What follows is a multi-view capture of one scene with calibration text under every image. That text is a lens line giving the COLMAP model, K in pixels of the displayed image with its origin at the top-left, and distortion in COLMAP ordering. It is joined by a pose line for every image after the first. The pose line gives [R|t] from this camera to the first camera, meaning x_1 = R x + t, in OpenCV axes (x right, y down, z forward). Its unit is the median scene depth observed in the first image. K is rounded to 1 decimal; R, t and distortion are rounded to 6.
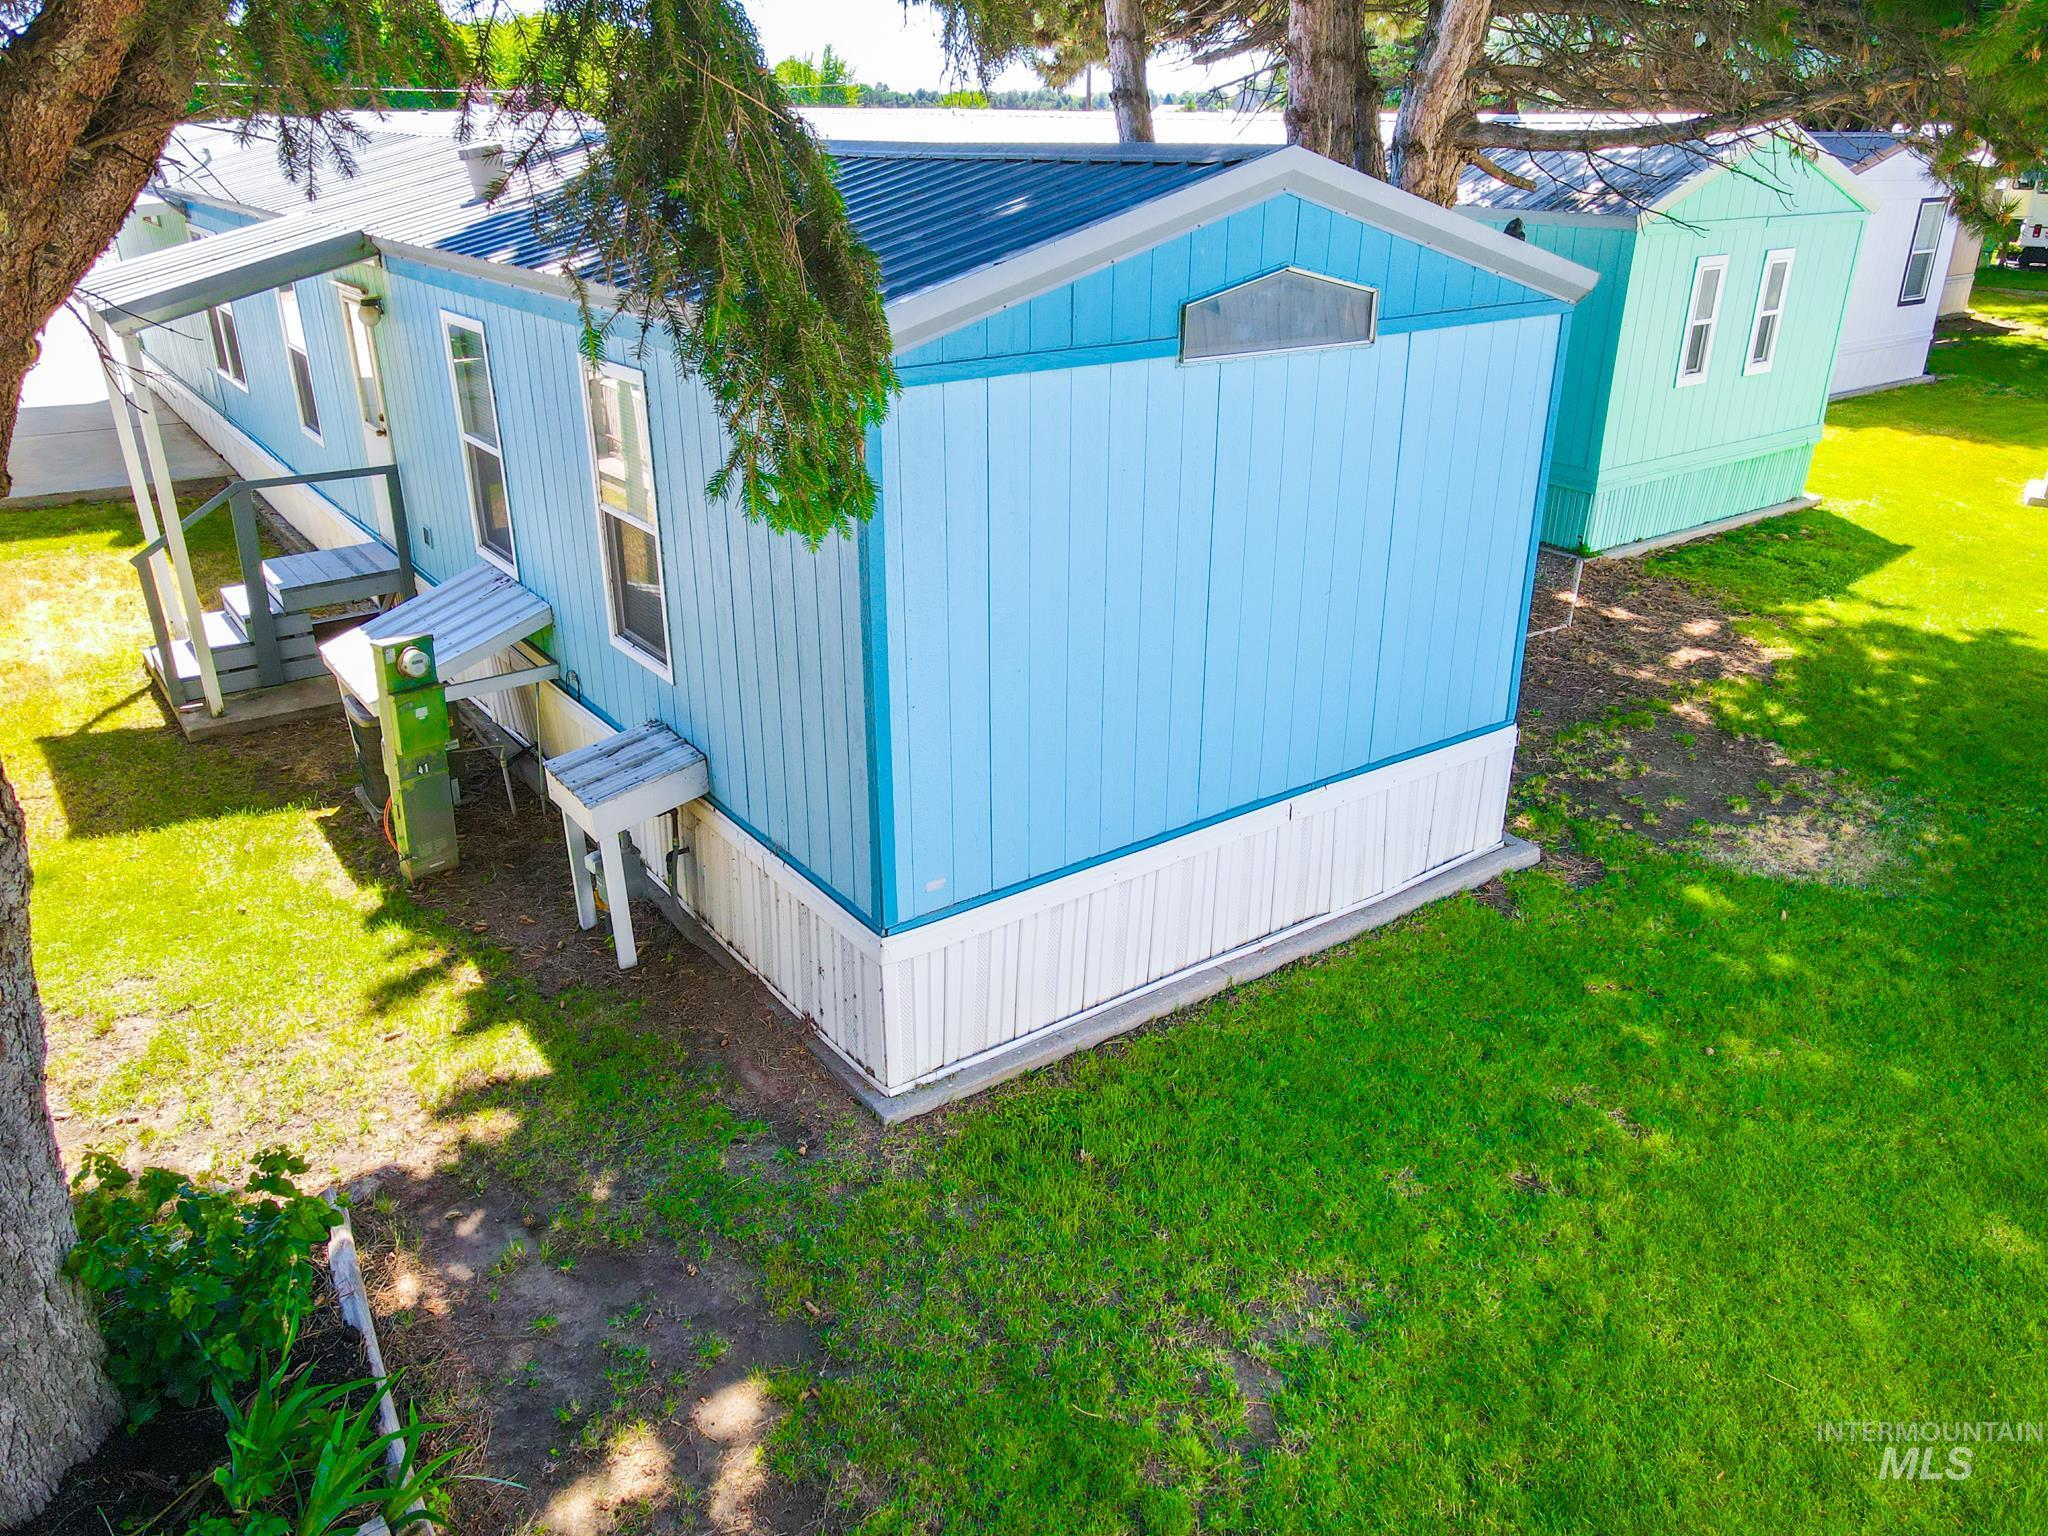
lens RADIAL K [[1483.9, 0, 1021.2], [0, 1483.9, 769.7], [0, 0, 1]] dist [-0.011224, 0.010121]
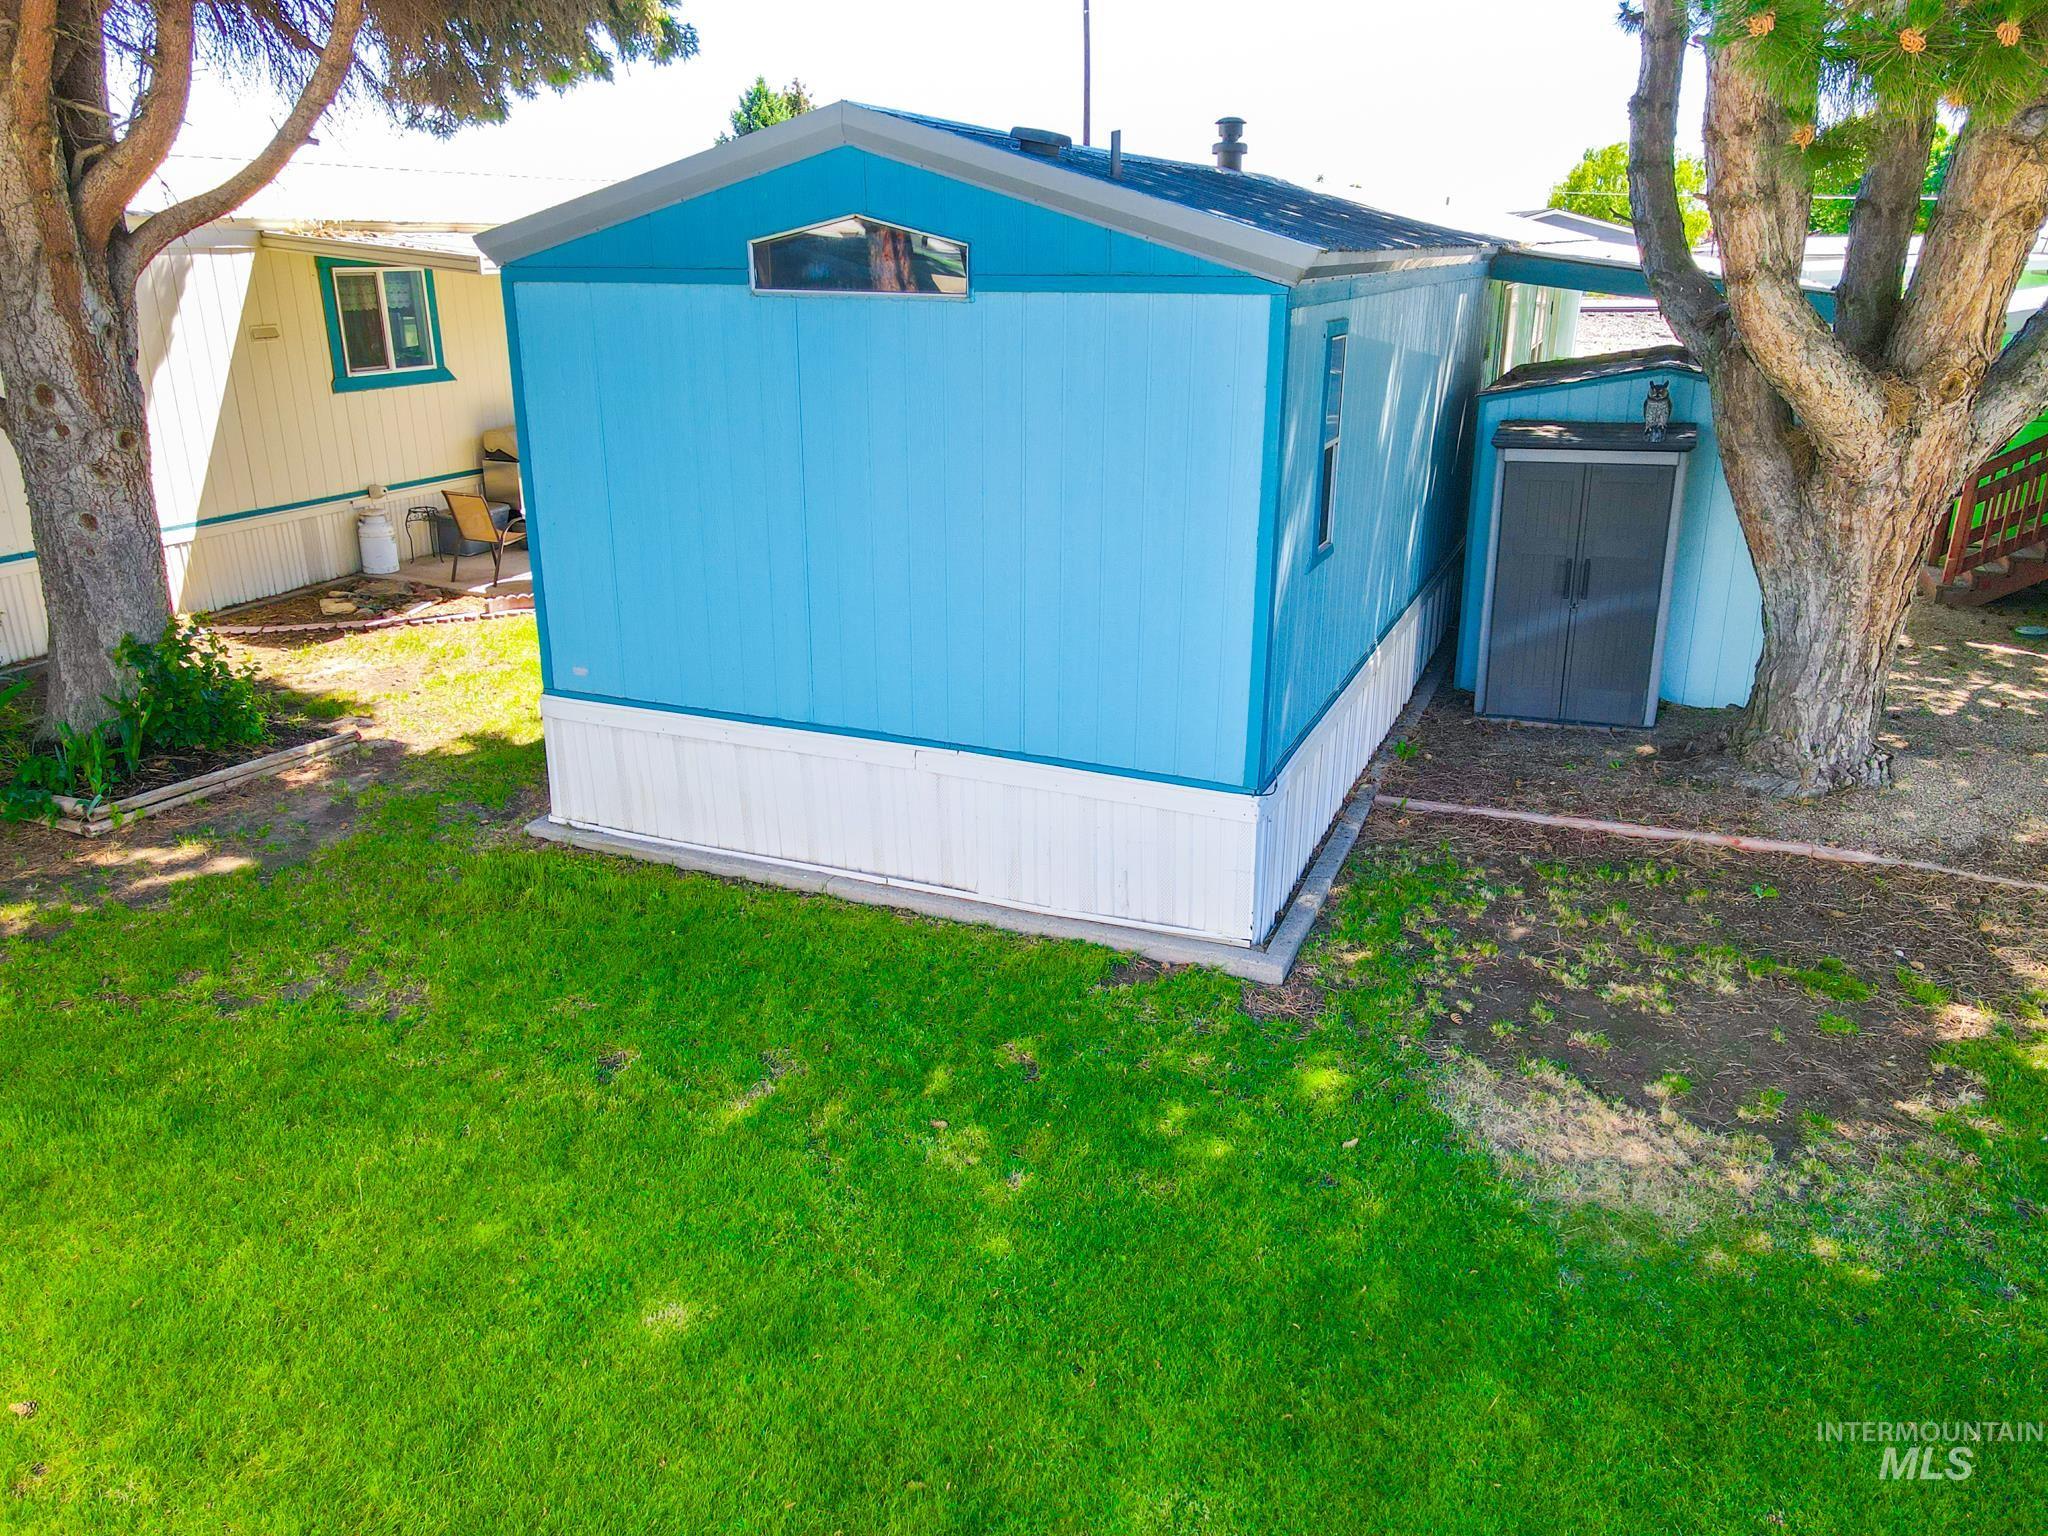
lens RADIAL K [[1483.9, 0, 1024.2], [0, 1483.9, 764.8], [0, 0, 1]] dist [-0.011224, 0.010121]
pose [[0.526393, 0.282704, -0.801866, 1.049196], [-0.344327, 0.933186, 0.102965, -0.099110], [0.777399, 0.221904, 0.588566, 0.464448]]
